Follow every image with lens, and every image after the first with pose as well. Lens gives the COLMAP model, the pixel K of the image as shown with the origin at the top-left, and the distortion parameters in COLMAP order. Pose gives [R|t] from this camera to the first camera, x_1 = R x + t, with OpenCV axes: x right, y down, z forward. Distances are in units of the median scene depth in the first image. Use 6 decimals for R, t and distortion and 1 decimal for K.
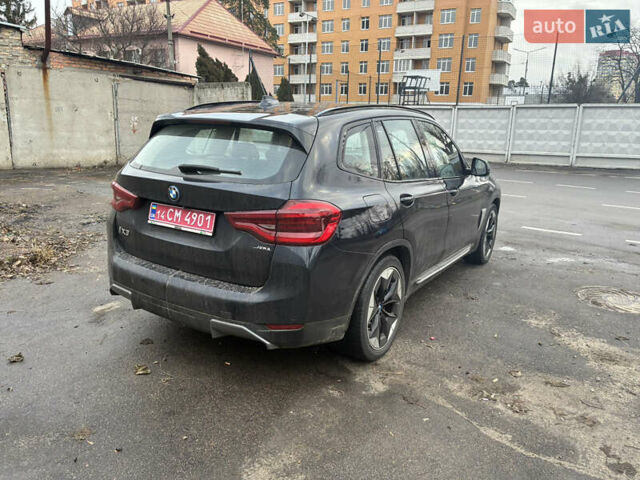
lens RADIAL K [[488.4, 0, 320.7], [0, 488.4, 241.0], [0, 0, 1]] dist [0.048864, -0.062685]
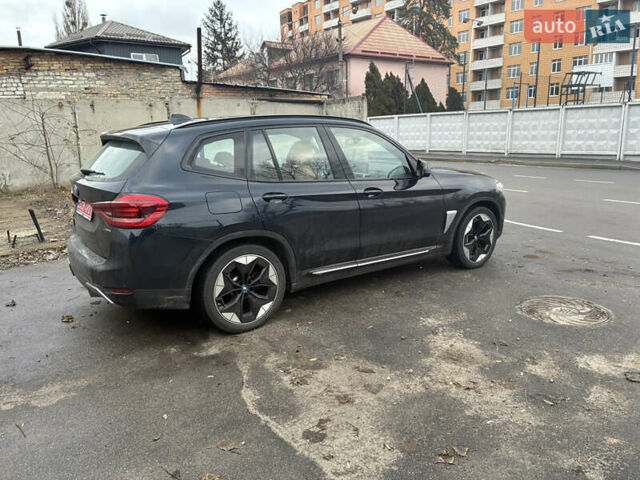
lens RADIAL K [[488.4, 0, 321.1], [0, 488.4, 238.8], [0, 0, 1]] dist [0.048864, -0.062685]
pose [[0.926182, 0.031901, -0.375725, 0.410912], [-0.041835, 0.998957, -0.018309, 0.017683], [0.374749, 0.032676, 0.926550, -0.008470]]
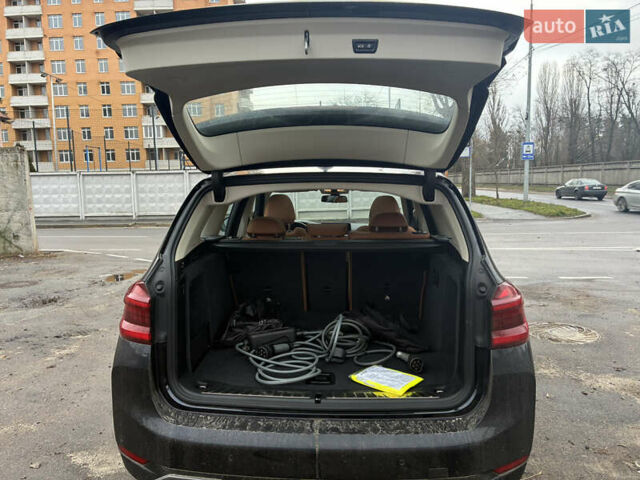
lens RADIAL K [[488.4, 0, 320.7], [0, 488.4, 241.5], [0, 0, 1]] dist [0.048864, -0.062685]
pose [[0.874991, -0.100536, 0.473585, -0.279947], [0.158786, 0.983686, -0.084549, -0.055946], [-0.457359, 0.149178, 0.876681, 0.204735]]
